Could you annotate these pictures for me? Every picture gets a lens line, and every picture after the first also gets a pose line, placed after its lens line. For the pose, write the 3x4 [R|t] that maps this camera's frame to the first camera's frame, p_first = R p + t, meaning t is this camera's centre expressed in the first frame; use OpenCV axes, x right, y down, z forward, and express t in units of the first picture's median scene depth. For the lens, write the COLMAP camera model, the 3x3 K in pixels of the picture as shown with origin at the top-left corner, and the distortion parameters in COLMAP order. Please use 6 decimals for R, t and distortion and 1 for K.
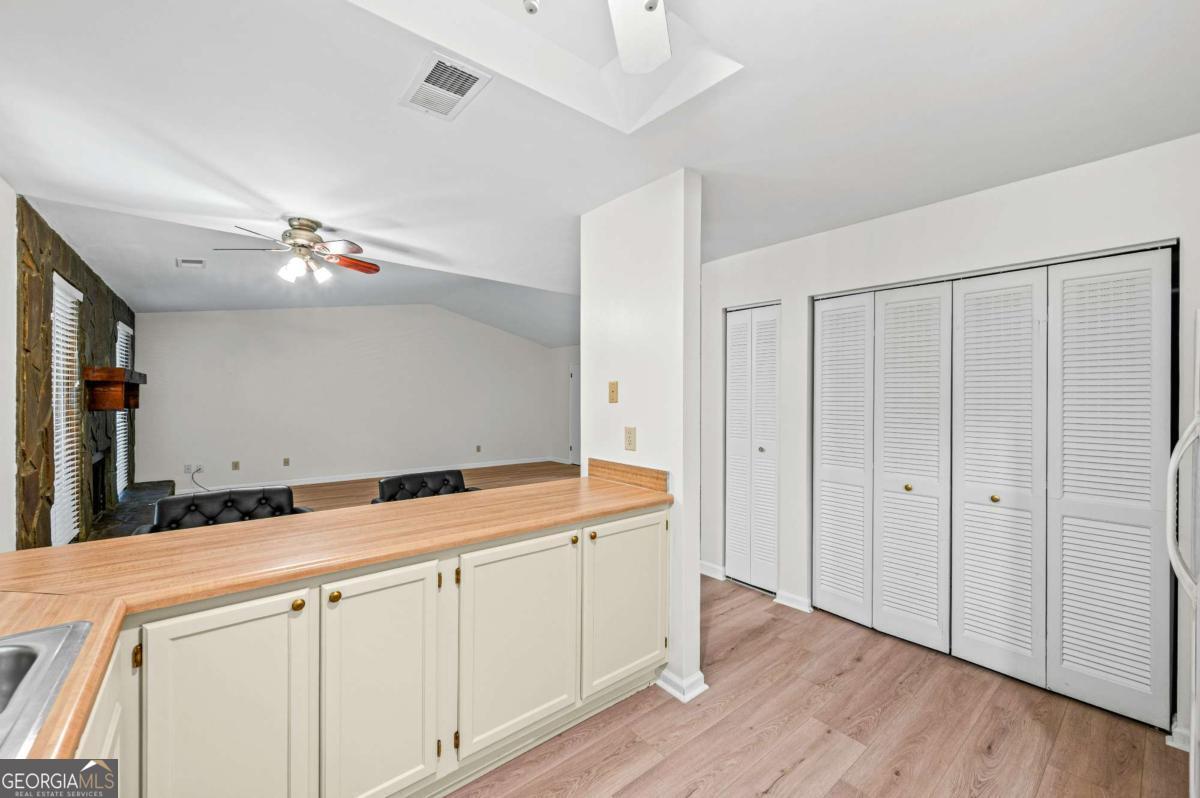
lens RADIAL K [[475.3, 0, 581.1], [0, 475.3, 392.2], [0, 0, 1]] dist [0.002660, -0.000321]
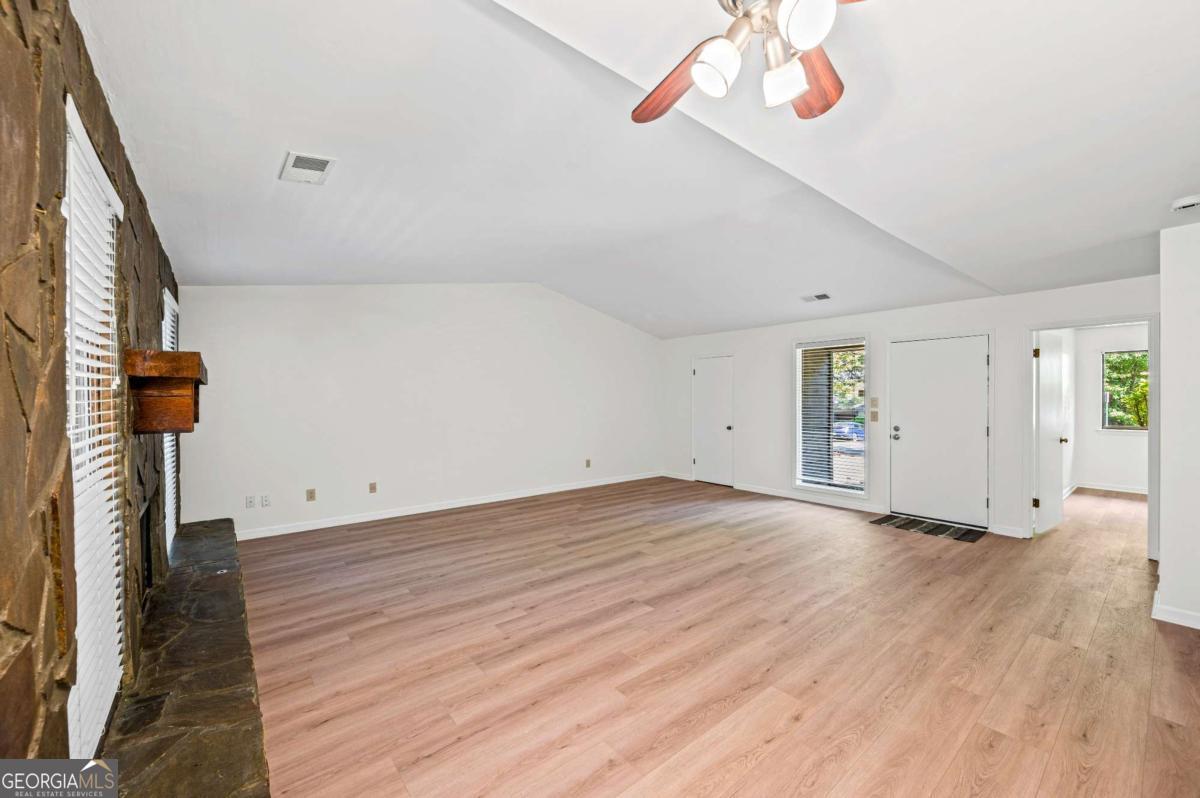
lens RADIAL K [[475.3, 0, 585.8], [0, 475.3, 396.3], [0, 0, 1]] dist [0.002660, -0.000321]
pose [[0.999961, -0.006525, -0.005882, -0.547202], [0.006563, 0.999958, 0.006449, -0.003071], [0.005840, -0.006487, 0.999962, 0.490209]]
